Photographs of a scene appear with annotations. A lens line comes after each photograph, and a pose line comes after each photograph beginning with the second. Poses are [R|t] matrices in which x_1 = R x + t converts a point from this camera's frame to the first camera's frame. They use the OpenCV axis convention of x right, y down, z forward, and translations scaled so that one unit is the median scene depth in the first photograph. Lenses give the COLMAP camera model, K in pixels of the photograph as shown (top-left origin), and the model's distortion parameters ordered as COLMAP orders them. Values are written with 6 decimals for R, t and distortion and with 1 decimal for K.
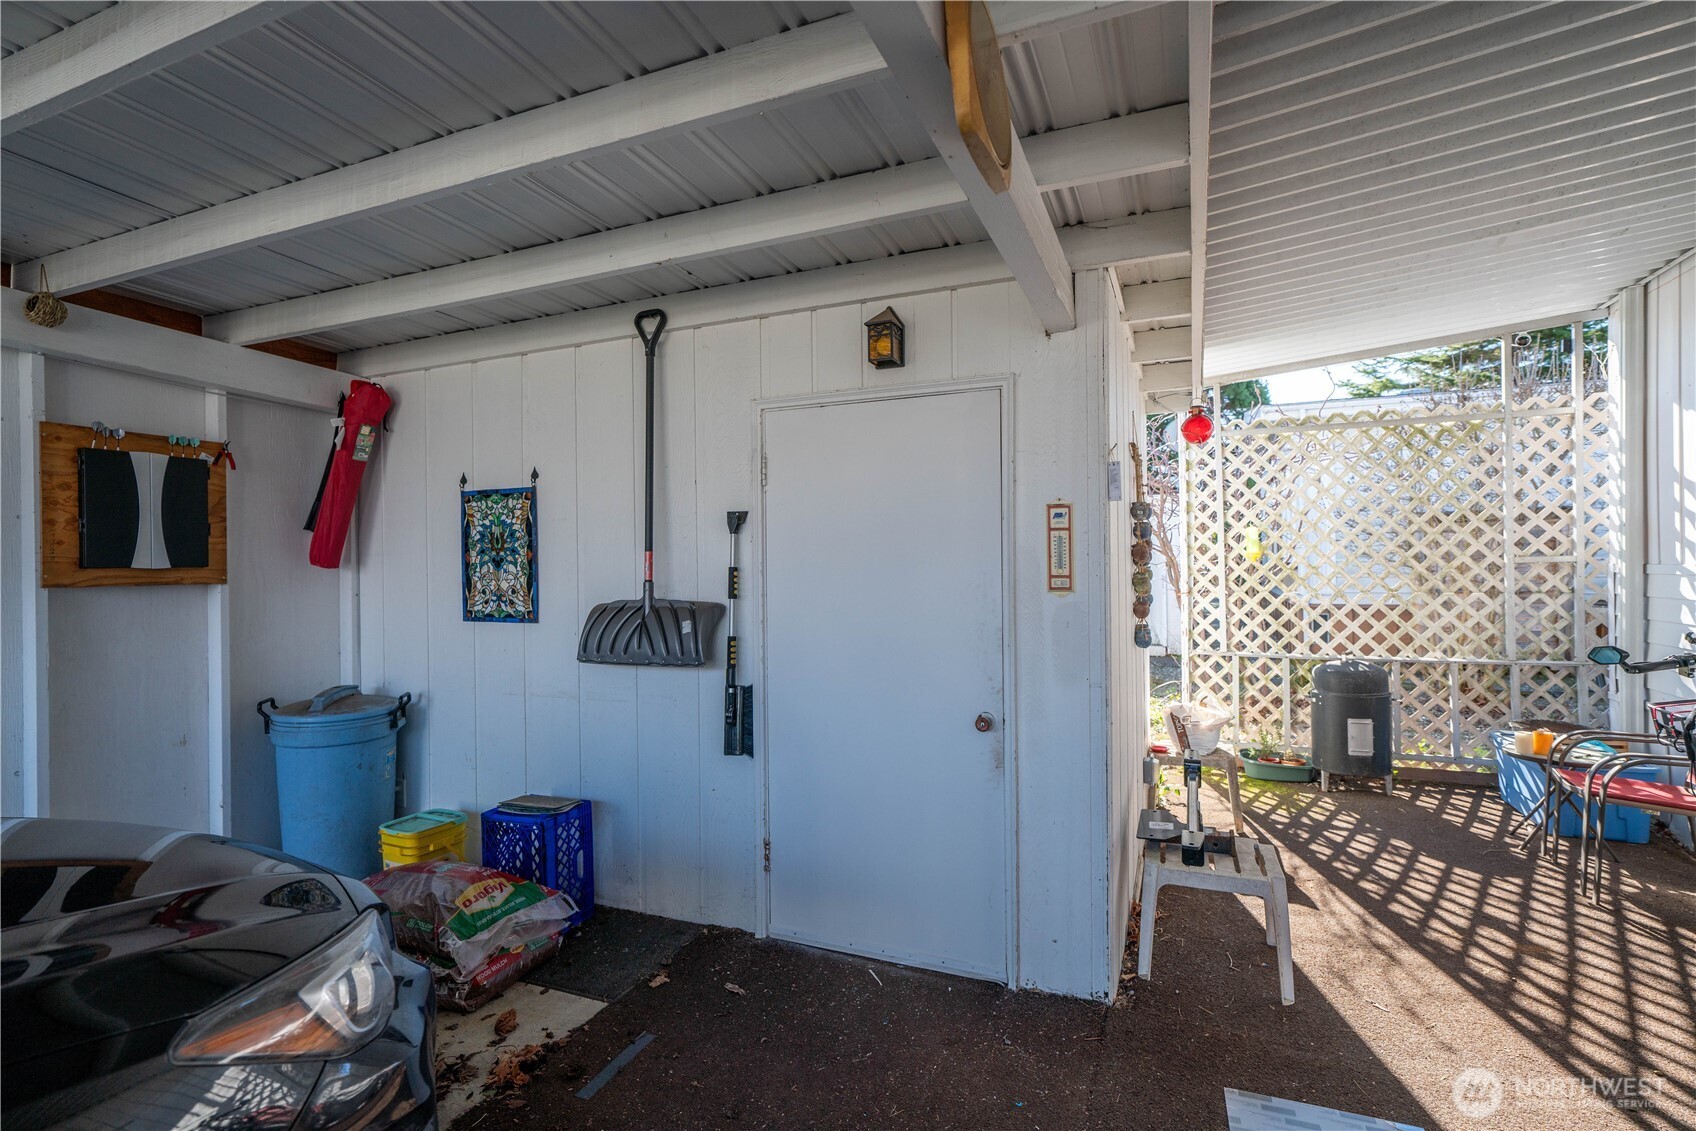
lens RADIAL K [[810.8, 0, 846.5], [0, 810.8, 563.5], [0, 0, 1]] dist [-0.002486, 0.006707]
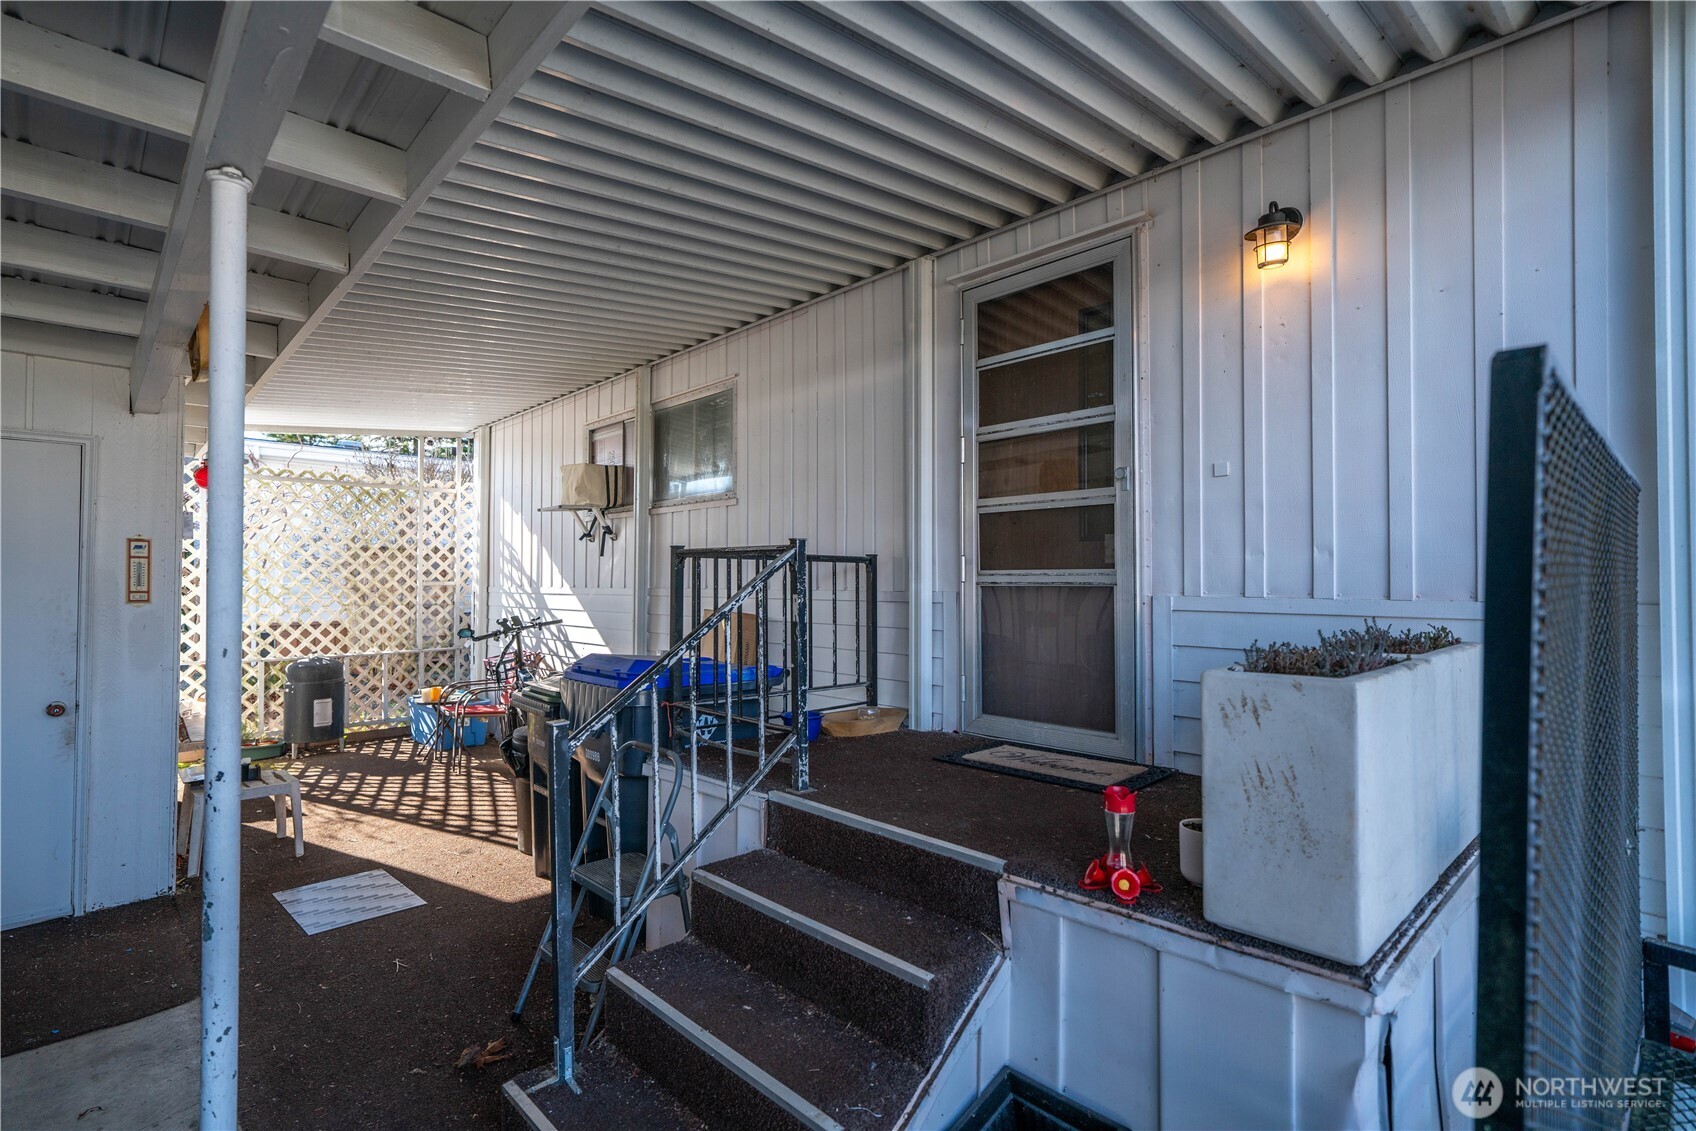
lens RADIAL K [[810.8, 0, 846.5], [0, 810.8, 563.5], [0, 0, 1]] dist [-0.002486, 0.006707]
pose [[0.383863, 0.031496, 0.922853, -0.289712], [-0.003527, 0.999461, -0.032644, 0.004579], [-0.923383, 0.009276, 0.383767, -0.333047]]
